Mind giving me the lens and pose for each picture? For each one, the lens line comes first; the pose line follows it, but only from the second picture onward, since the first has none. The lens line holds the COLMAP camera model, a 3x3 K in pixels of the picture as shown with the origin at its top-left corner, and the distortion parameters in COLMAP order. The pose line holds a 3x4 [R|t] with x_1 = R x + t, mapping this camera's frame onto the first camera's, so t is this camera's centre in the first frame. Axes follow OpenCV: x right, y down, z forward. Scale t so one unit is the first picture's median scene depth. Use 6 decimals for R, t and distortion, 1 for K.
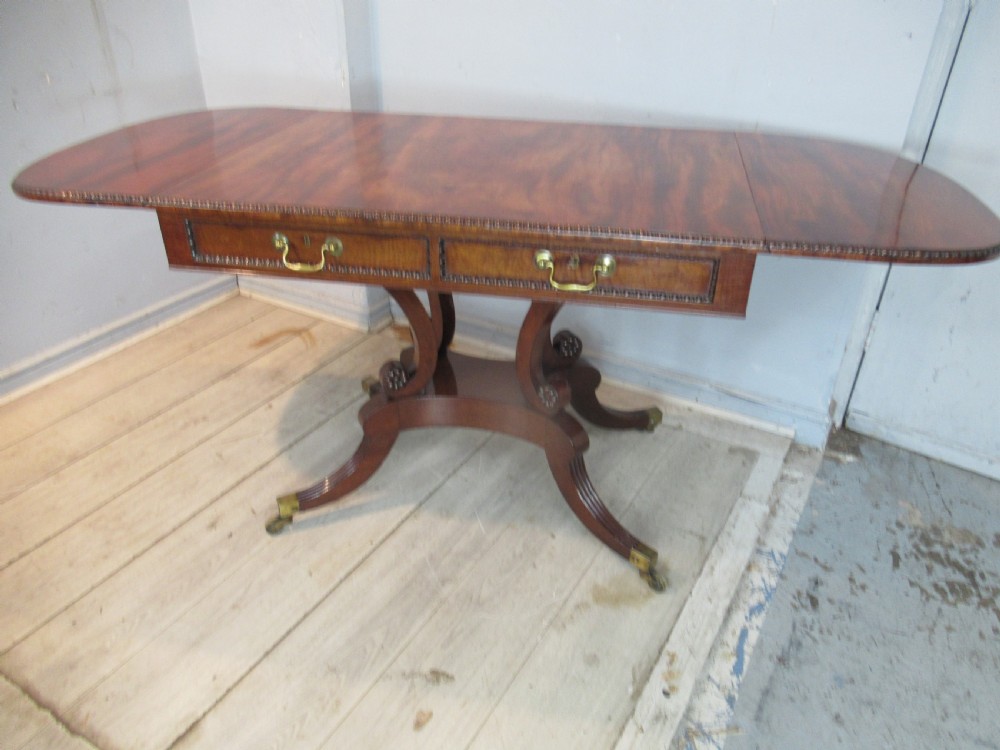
lens RADIAL K [[743.7, 0, 476.3], [0, 743.7, 384.7], [0, 0, 1]] dist [-0.017283, 0.009236]
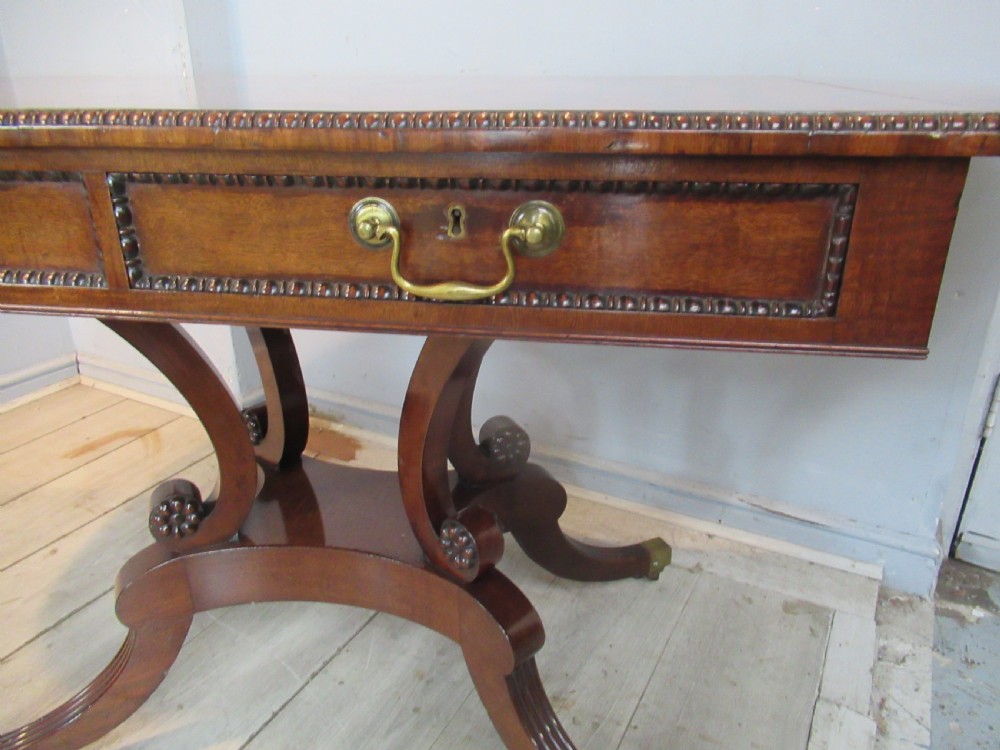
lens RADIAL K [[743.7, 0, 487.7], [0, 743.7, 377.8], [0, 0, 1]] dist [-0.017283, 0.009236]
pose [[0.998945, -0.024490, 0.038835, 0.093414], [0.029681, 0.989809, -0.139272, -0.024600], [-0.035028, 0.140278, 0.989492, 0.451695]]
